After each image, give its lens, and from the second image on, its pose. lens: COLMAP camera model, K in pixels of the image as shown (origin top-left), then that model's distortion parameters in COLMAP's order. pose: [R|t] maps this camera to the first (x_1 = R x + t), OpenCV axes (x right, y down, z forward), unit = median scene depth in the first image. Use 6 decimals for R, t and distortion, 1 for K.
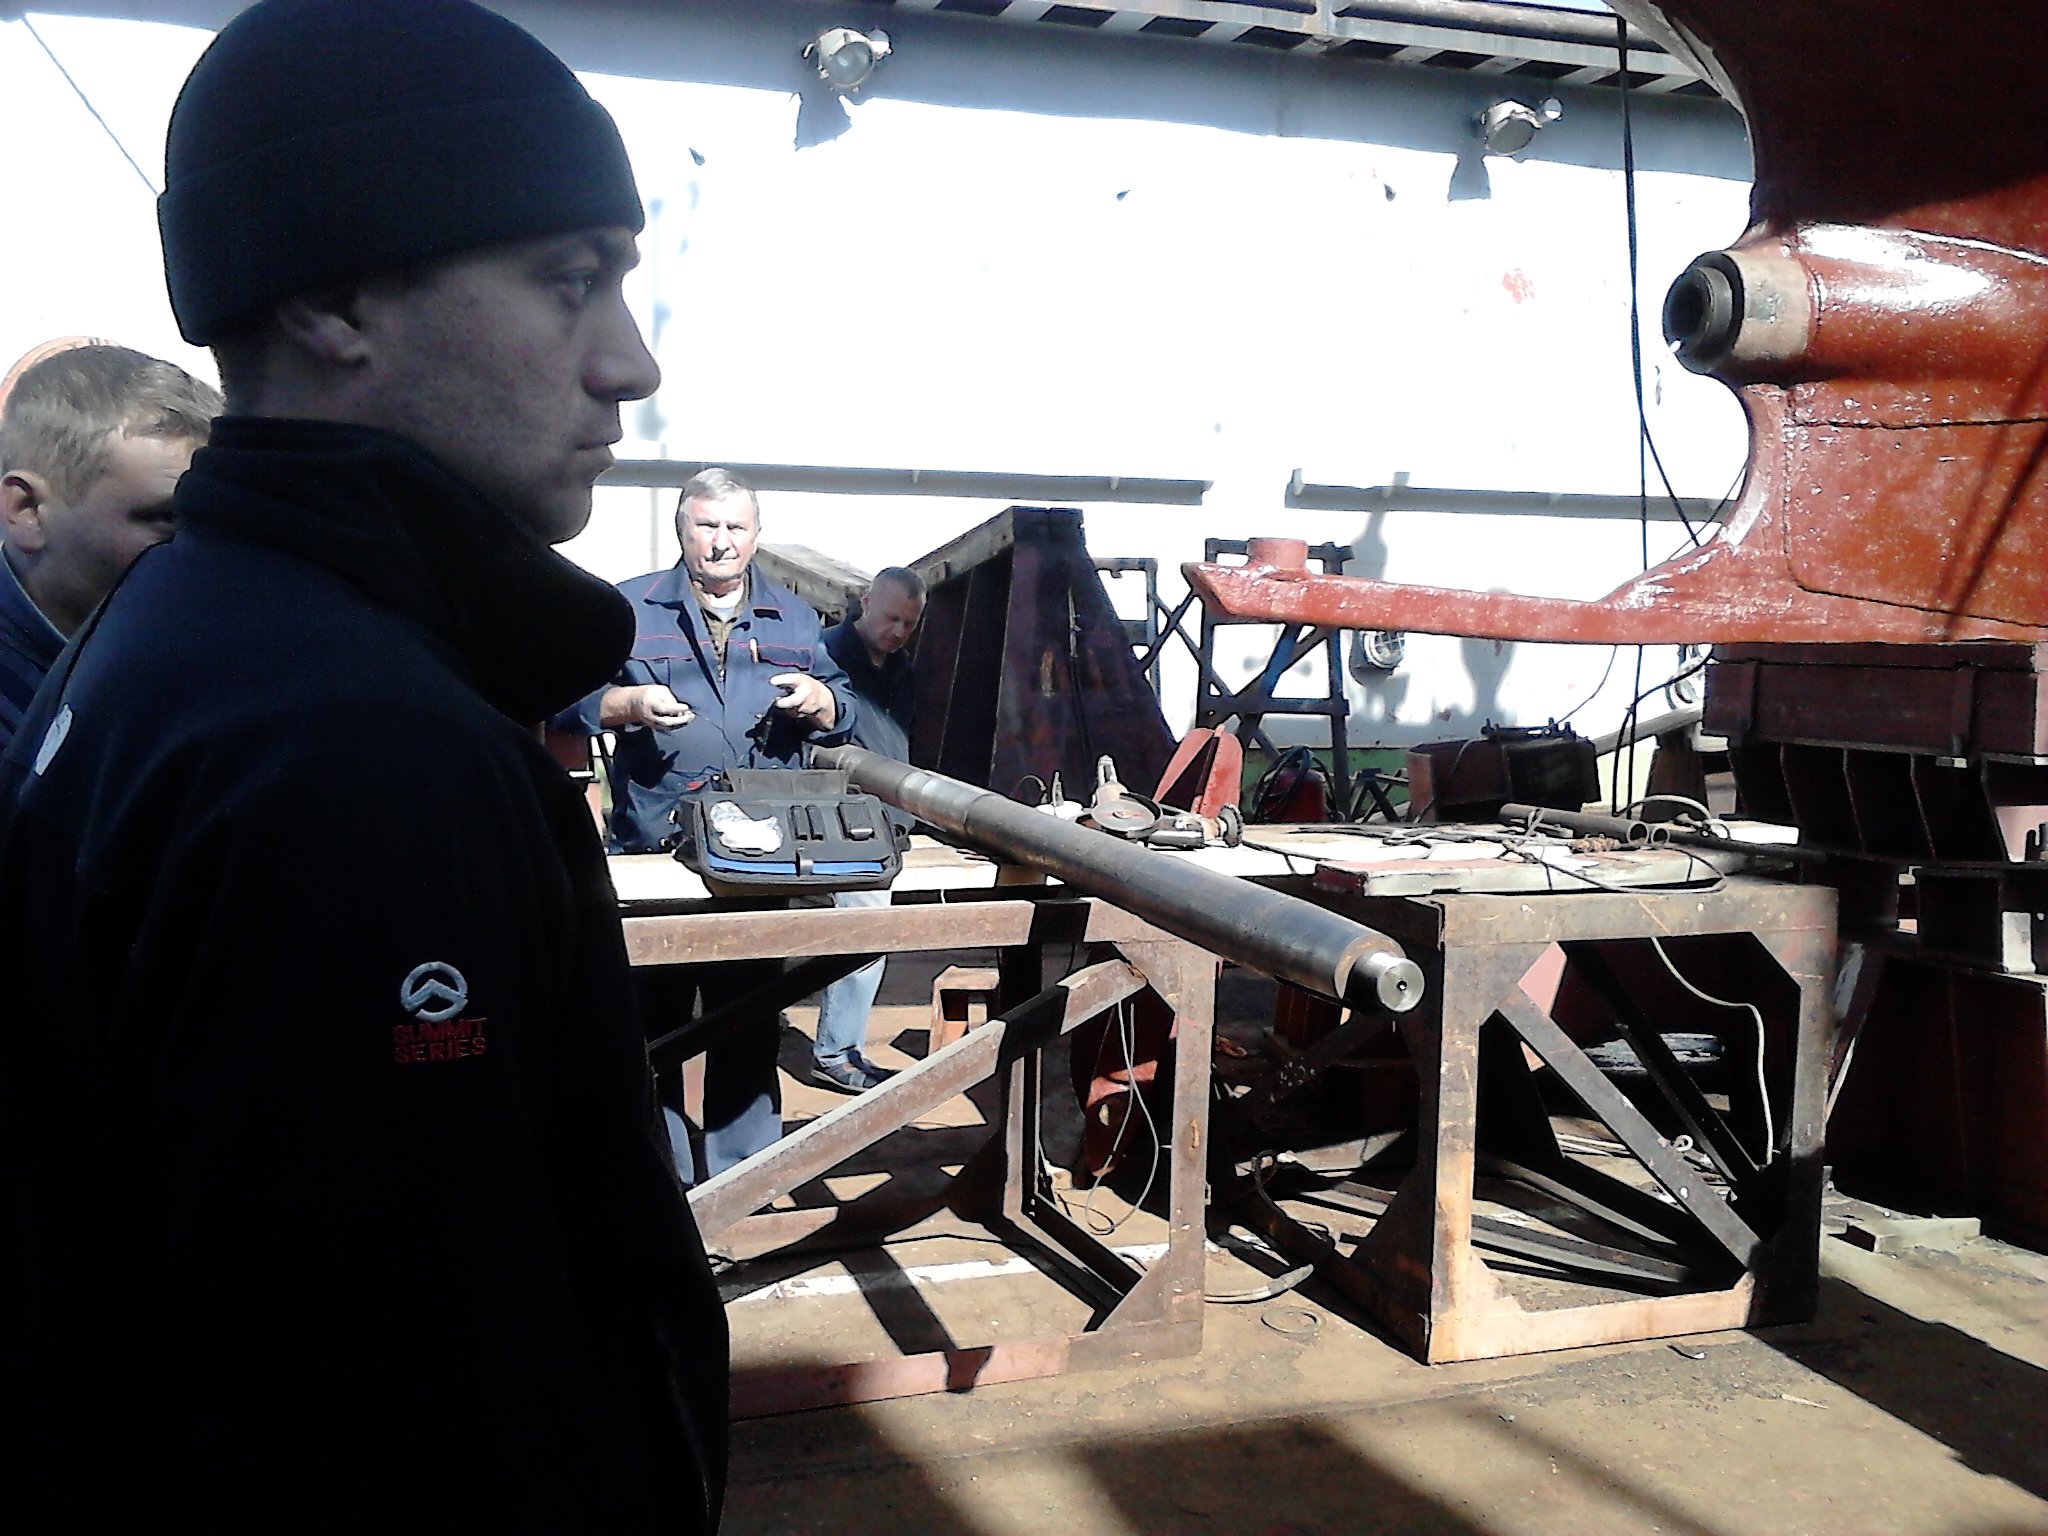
lens RADIAL K [[1949.0, 0, 1024.0], [0, 1949.0, 768.0], [0, 0, 1]] dist [0.010898, 0.012659]
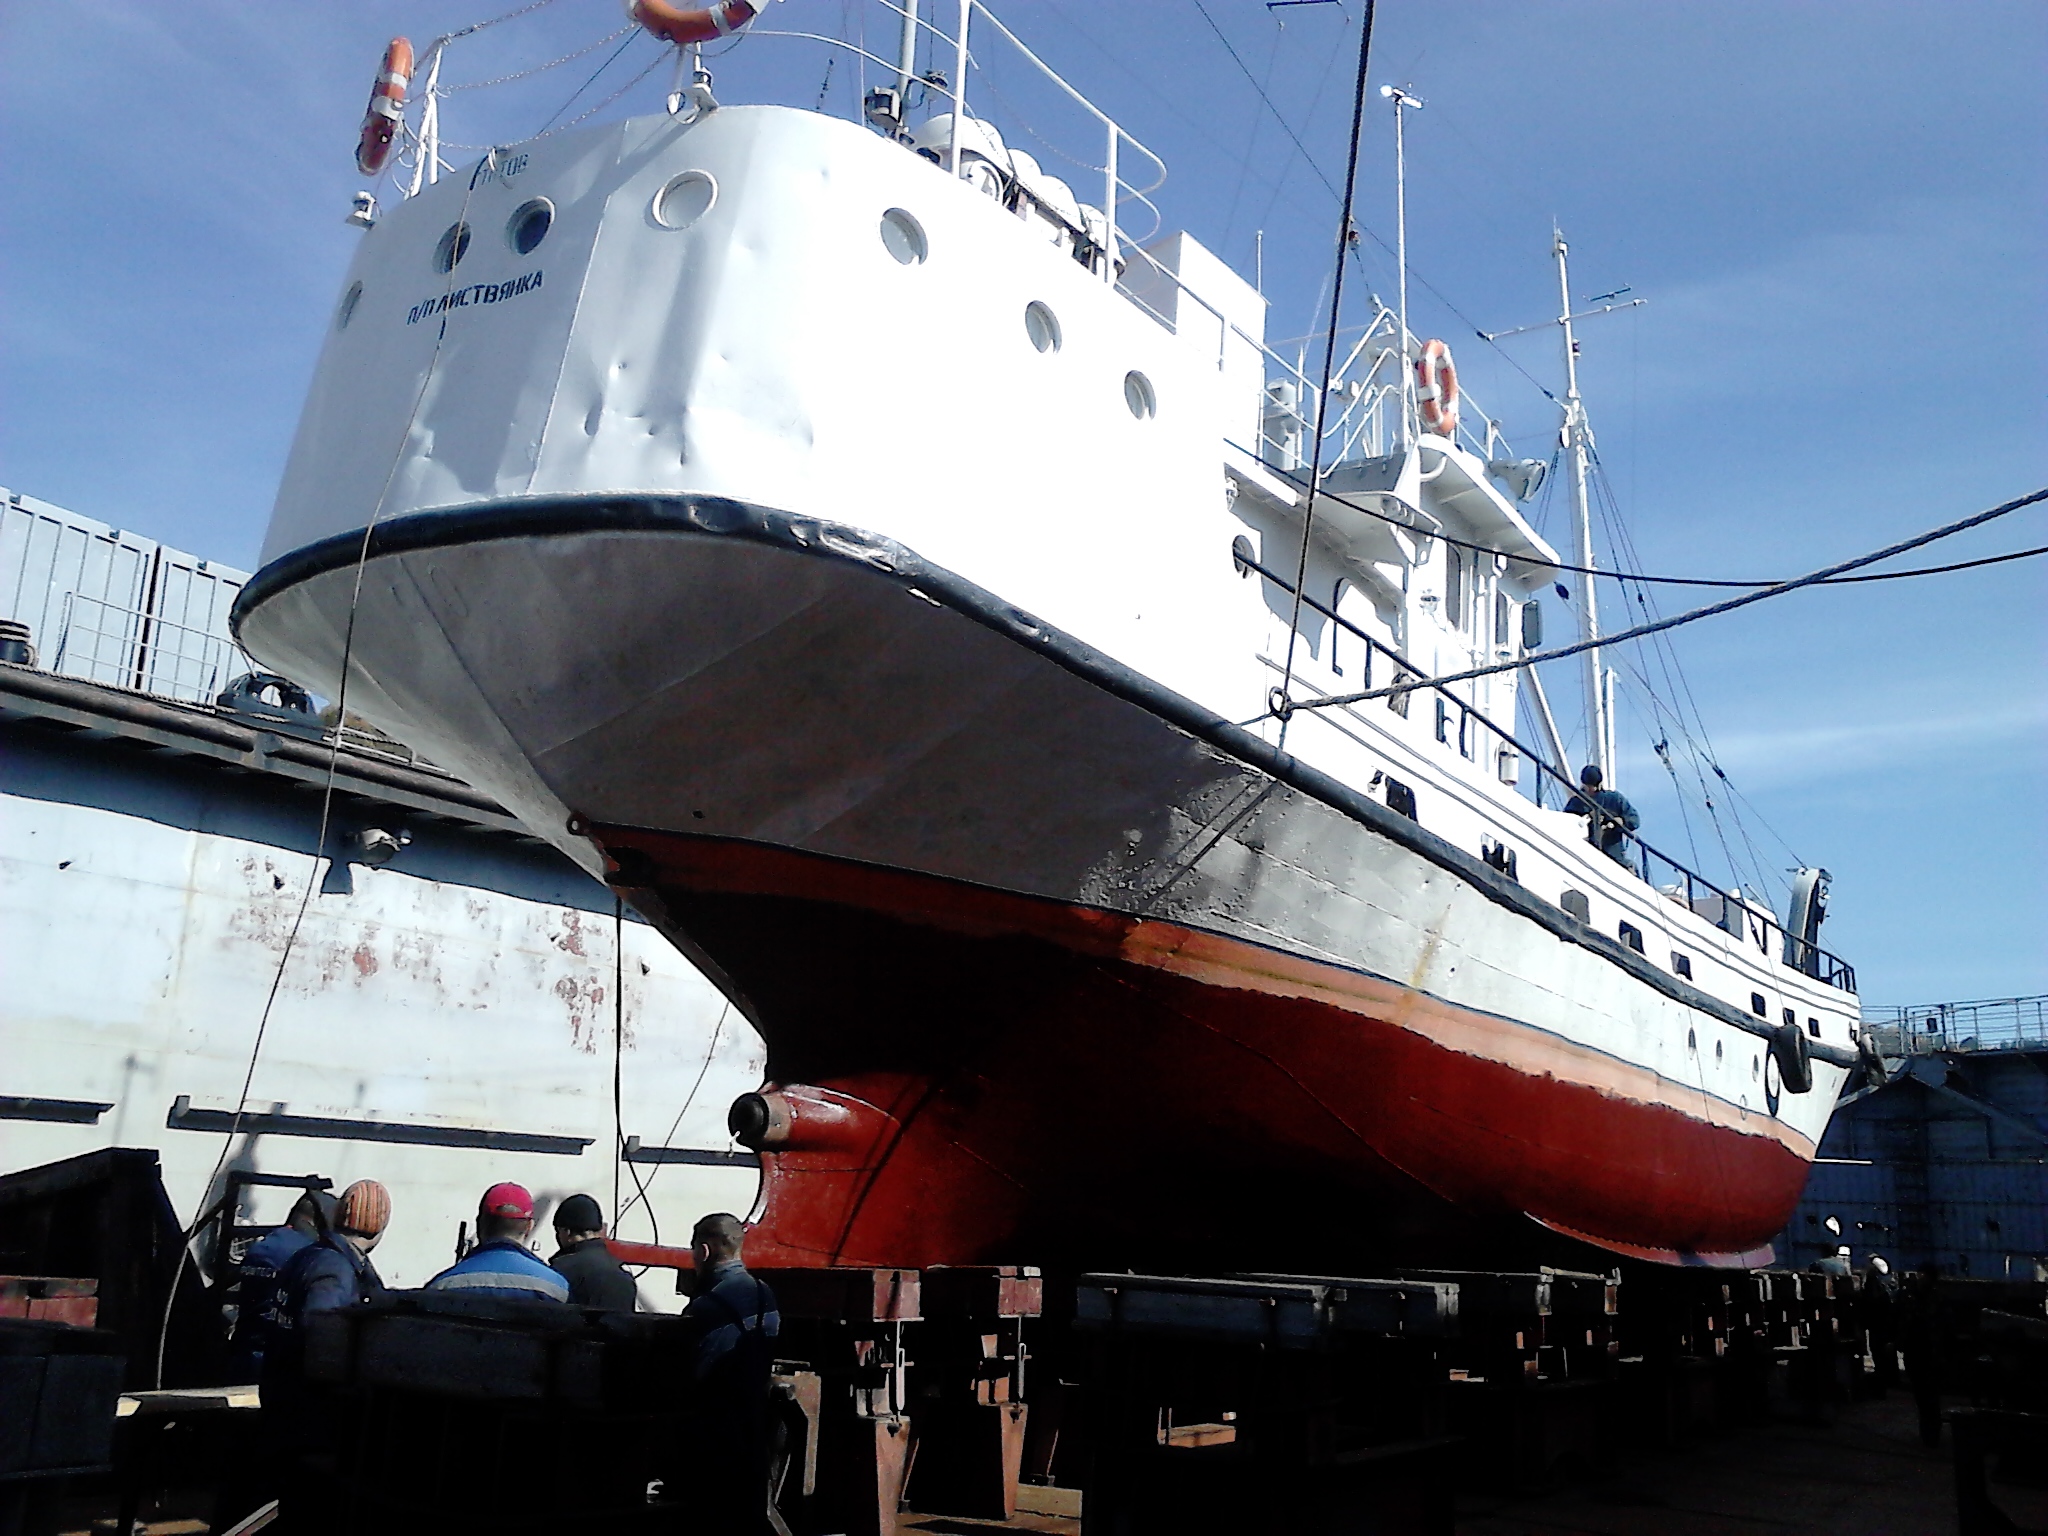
lens RADIAL K [[1949.0, 0, 1024.0], [0, 1949.0, 768.0], [0, 0, 1]] dist [0.010898, 0.012659]
pose [[0.767030, 0.159268, 0.621529, -0.860485], [0.027572, 0.959624, -0.279933, 0.019149], [-0.641018, 0.231854, 0.731669, -0.939302]]
